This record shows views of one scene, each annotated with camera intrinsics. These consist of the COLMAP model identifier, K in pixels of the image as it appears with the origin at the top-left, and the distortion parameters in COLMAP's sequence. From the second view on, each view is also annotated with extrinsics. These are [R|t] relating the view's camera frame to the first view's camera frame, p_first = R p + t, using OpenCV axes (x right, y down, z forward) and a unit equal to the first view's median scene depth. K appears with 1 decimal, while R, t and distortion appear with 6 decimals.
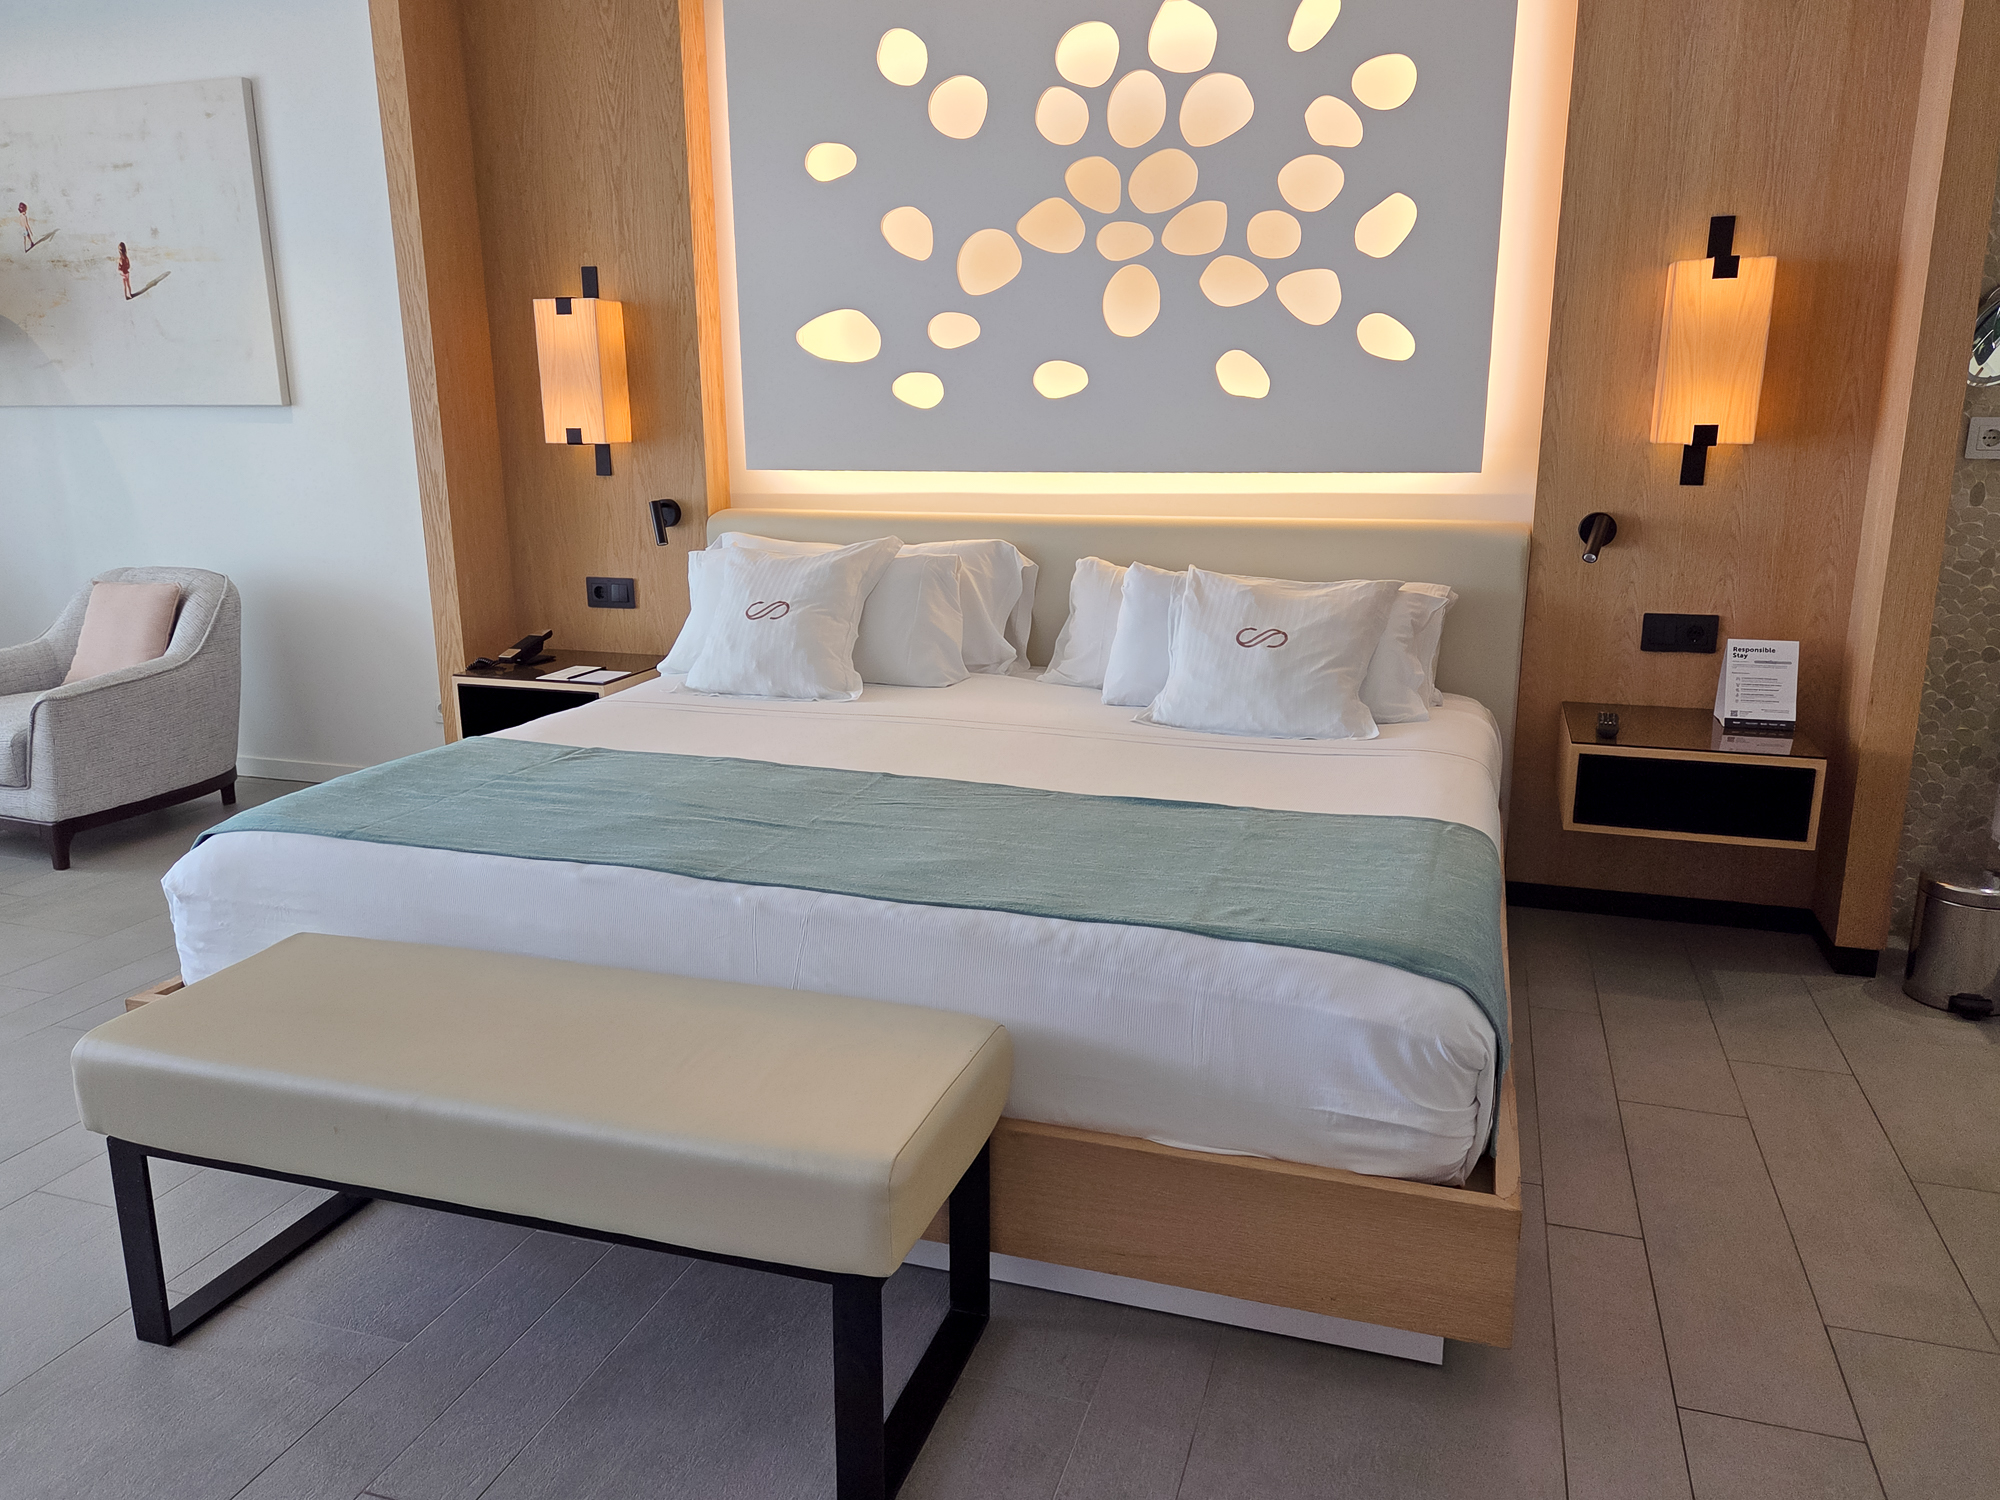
lens RADIAL K [[1453.8, 0, 974.6], [0, 1453.8, 753.7], [0, 0, 1]] dist [0.082799, -0.075002]
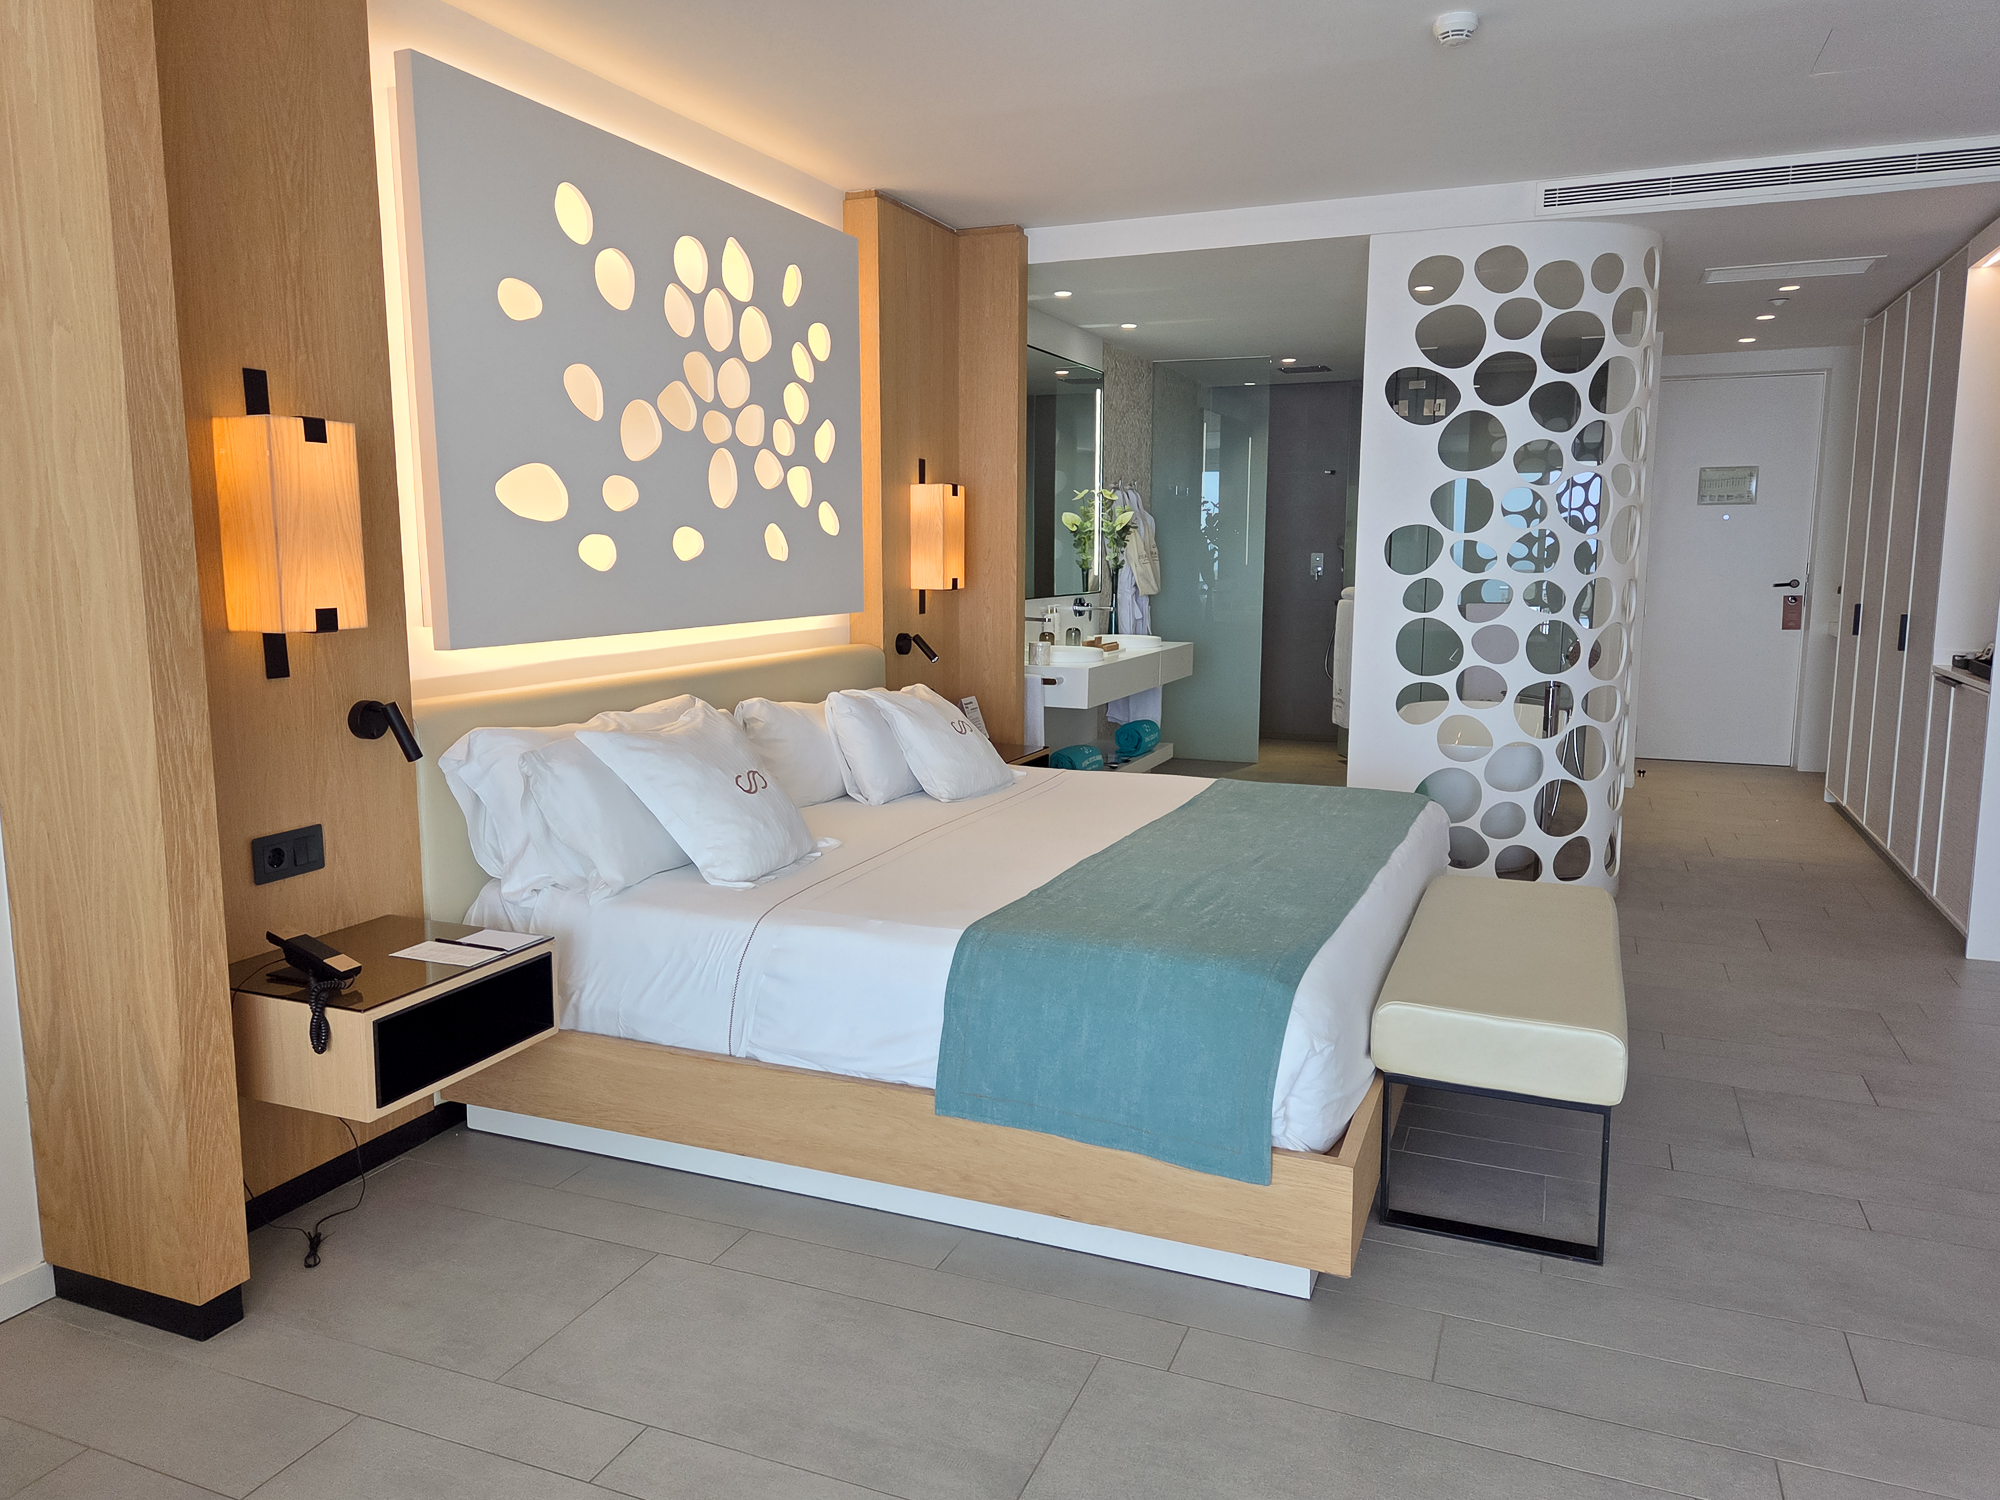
lens RADIAL K [[1397.7, 0, 981.9], [0, 1397.7, 754.2], [0, 0, 1]] dist [0.071883, -0.076316]
pose [[0.065215, -0.140008, 0.988000, -0.975133], [0.234629, 0.964501, 0.121191, -0.179874], [-0.969895, 0.223910, 0.095749, 0.722281]]
